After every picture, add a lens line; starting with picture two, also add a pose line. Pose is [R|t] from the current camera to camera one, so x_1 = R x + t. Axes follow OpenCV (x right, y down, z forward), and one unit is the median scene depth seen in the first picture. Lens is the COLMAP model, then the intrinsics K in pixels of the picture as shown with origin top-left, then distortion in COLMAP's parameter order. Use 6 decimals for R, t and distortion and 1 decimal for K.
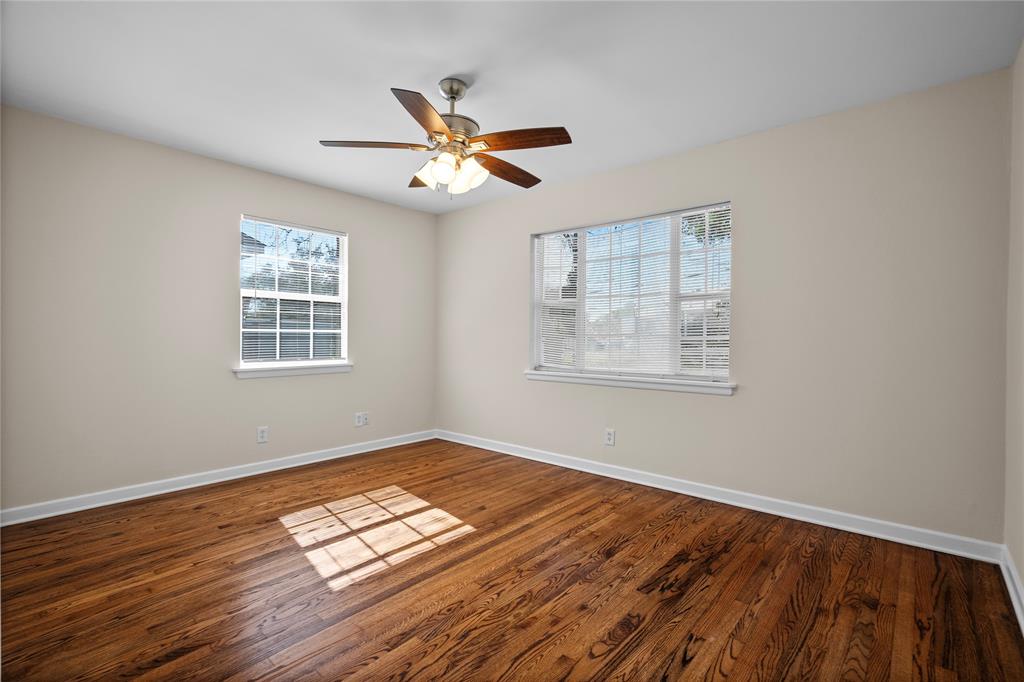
lens RADIAL K [[471.4, 0, 511.8], [0, 471.4, 338.8], [0, 0, 1]] dist [-0.001937, 0.000197]
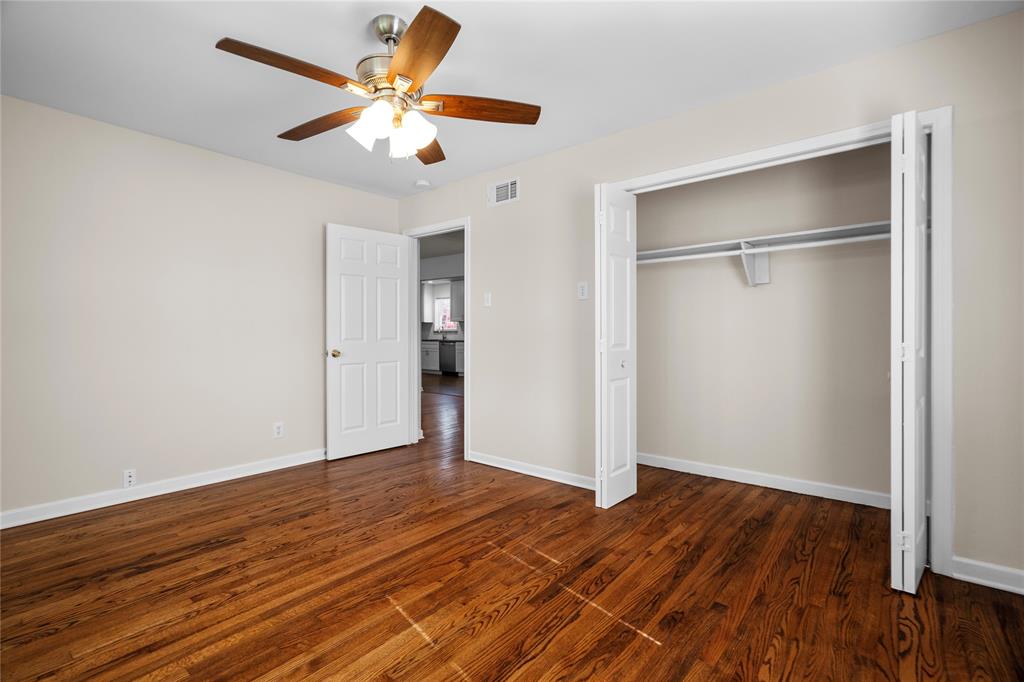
lens RADIAL K [[471.4, 0, 512.3], [0, 471.4, 336.1], [0, 0, 1]] dist [-0.001937, 0.000197]
pose [[-0.999716, -0.001527, -0.023788, -0.357443], [-0.001914, 0.999866, 0.016261, -0.007799], [0.023760, 0.016302, -0.999585, 2.053452]]
